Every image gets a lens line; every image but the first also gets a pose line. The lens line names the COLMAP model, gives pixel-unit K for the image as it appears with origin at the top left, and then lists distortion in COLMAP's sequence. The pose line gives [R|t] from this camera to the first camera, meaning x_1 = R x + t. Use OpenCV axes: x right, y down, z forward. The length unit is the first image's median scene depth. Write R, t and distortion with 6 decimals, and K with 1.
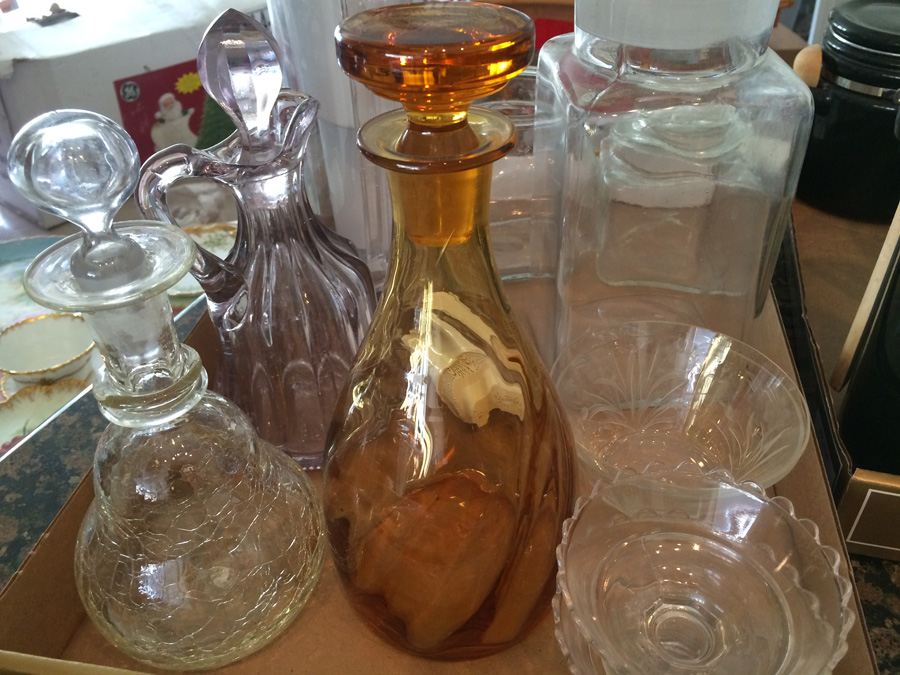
lens RADIAL K [[817.7, 0, 450.0], [0, 817.7, 337.5], [0, 0, 1]] dist [0.088547, -0.125048]
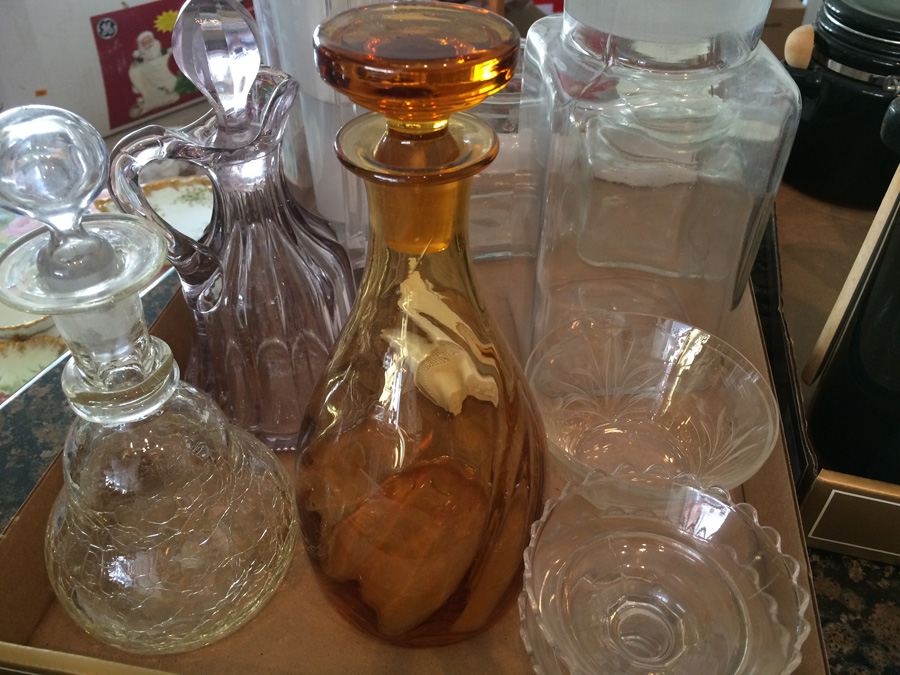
lens RADIAL K [[817.7, 0, 450.0], [0, 817.7, 337.5], [0, 0, 1]] dist [0.088547, -0.125048]
pose [[0.999308, 0.028615, 0.023760, 0.004905], [-0.030114, 0.997409, 0.065335, -0.055783], [-0.021829, -0.066005, 0.997580, 0.005337]]
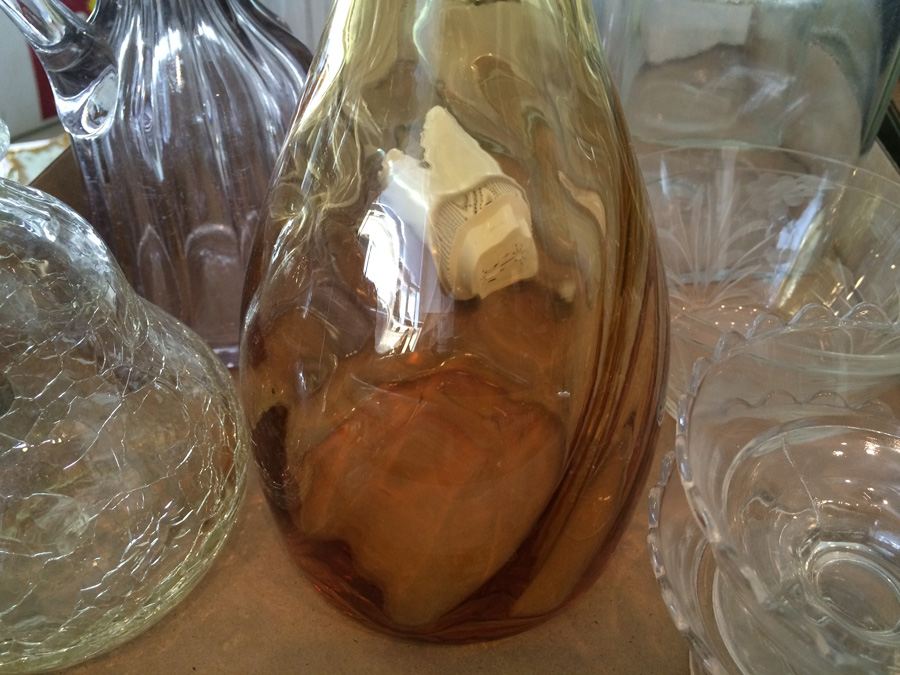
lens RADIAL K [[817.7, 0, 450.0], [0, 817.7, 337.5], [0, 0, 1]] dist [0.088547, -0.125048]
pose [[0.997234, -0.005135, 0.074149, -0.044780], [0.001826, 0.999002, 0.044623, 0.125749], [-0.074304, -0.044364, 0.996248, 0.368865]]
